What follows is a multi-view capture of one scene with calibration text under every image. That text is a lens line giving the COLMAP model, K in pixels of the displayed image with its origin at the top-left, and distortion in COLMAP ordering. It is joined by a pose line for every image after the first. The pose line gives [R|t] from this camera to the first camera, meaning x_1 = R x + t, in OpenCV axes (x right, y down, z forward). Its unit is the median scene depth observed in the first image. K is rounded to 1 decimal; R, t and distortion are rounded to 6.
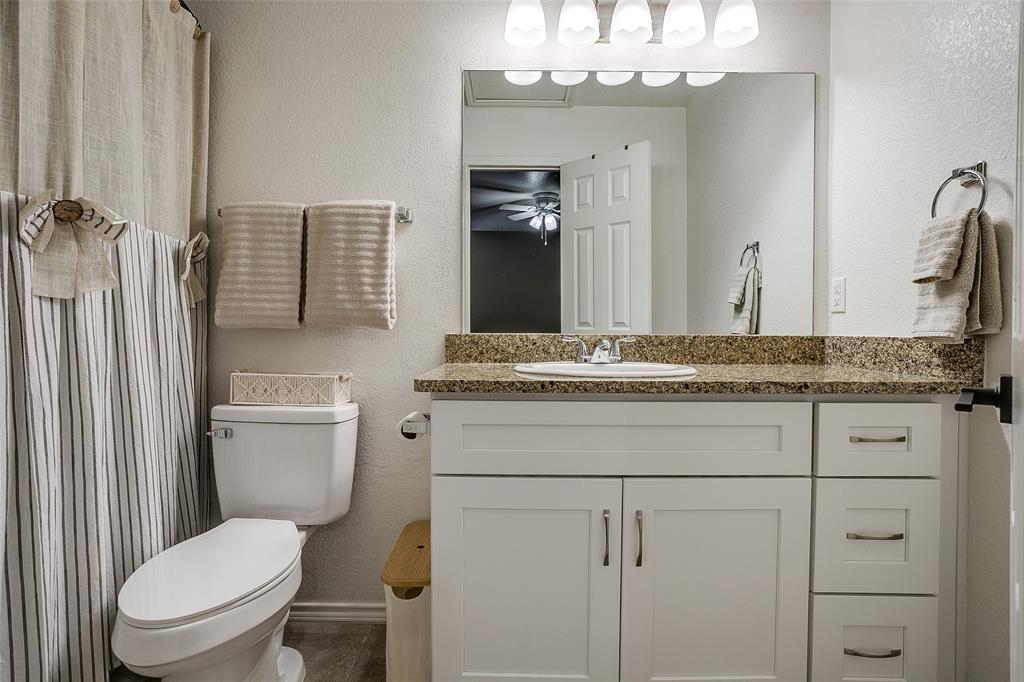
lens RADIAL K [[499.7, 0, 512.0], [0, 499.7, 341.0], [0, 0, 1]] dist [-0.017049, 0.001275]
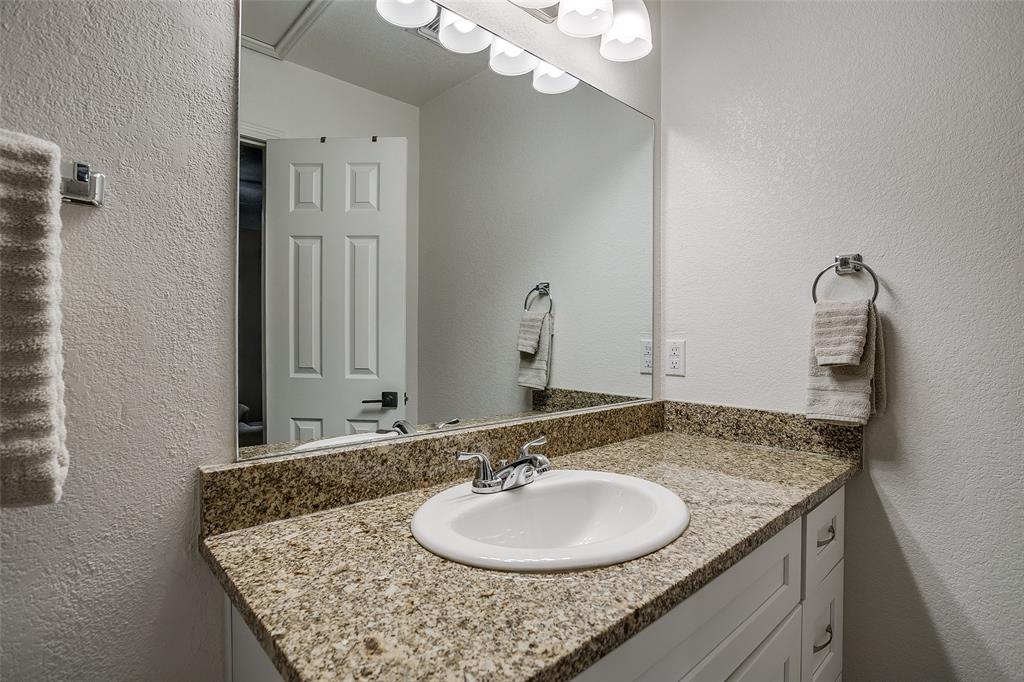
lens RADIAL K [[510.6, 0, 512.0], [0, 510.6, 341.0], [0, 0, 1]] dist [-0.093695, 0.062609]
pose [[0.732375, -0.010718, 0.680817, -0.243217], [0.014960, 0.999888, -0.000351, -0.132905], [-0.680737, 0.010442, 0.732453, 0.516909]]
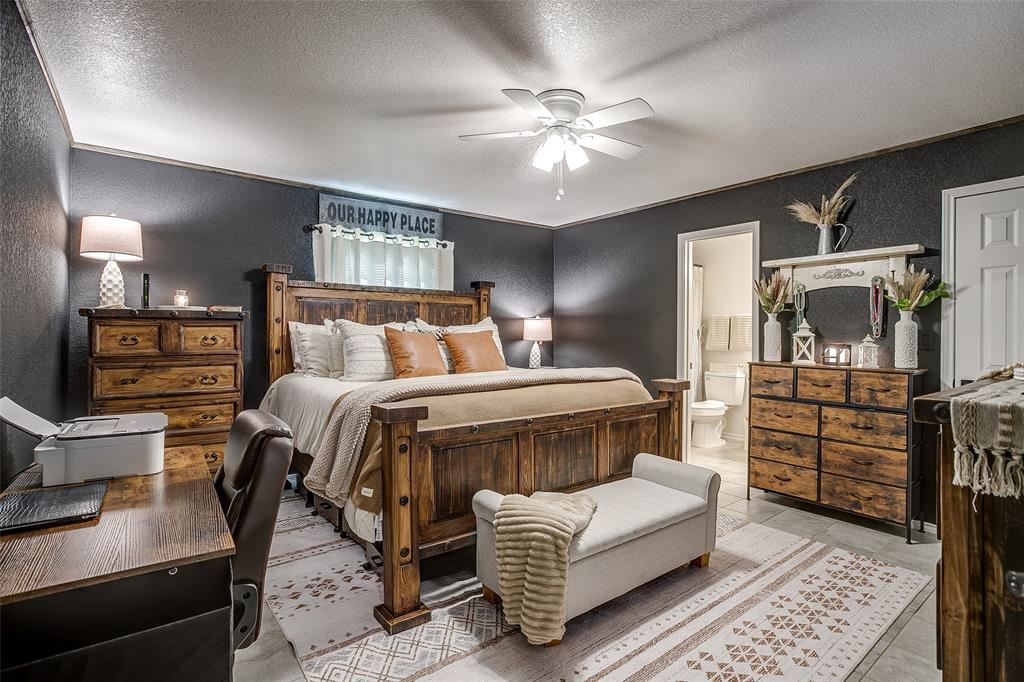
lens RADIAL K [[499.7, 0, 512.0], [0, 499.7, 341.0], [0, 0, 1]] dist [-0.017049, 0.001275]
pose [[0.589009, 0.002335, -0.808123, 1.573289], [-0.008130, 0.999962, -0.003036, -0.074360], [0.808086, 0.008359, 0.589005, -2.386033]]
